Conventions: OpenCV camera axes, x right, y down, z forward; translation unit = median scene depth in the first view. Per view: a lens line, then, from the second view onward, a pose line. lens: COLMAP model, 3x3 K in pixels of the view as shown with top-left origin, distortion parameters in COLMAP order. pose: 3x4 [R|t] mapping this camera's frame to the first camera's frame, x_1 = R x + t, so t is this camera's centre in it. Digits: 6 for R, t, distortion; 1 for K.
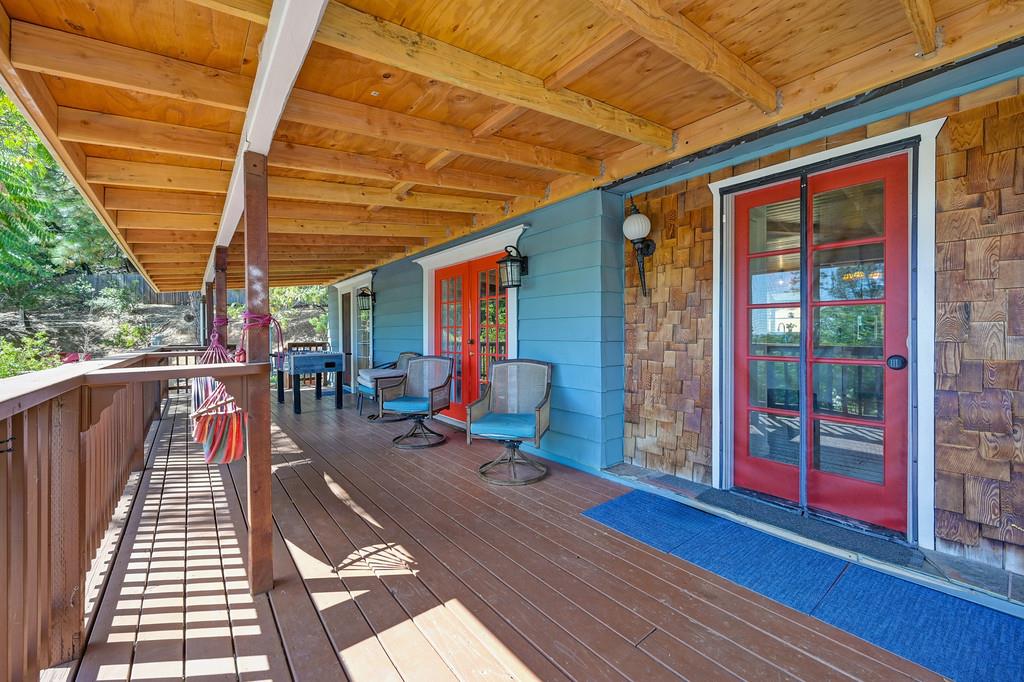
lens RADIAL K [[406.7, 0, 512.8], [0, 406.7, 333.8], [0, 0, 1]] dist [0.000996, 0.000096]
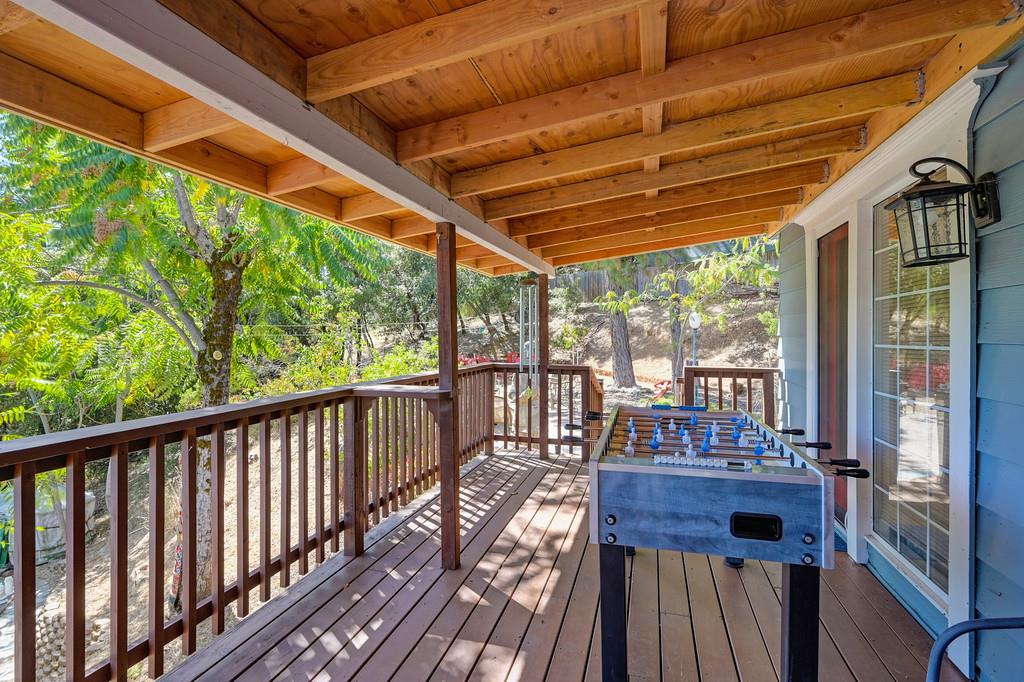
lens RADIAL K [[491.6, 0, 512.0], [0, 491.6, 341.0], [0, 0, 1]] dist [0.000860, 0.000176]
pose [[0.584606, 0.020936, -0.811047, -0.098120], [-0.008523, 0.999770, 0.019664, -0.006593], [0.811272, -0.004583, 0.584650, 0.230137]]
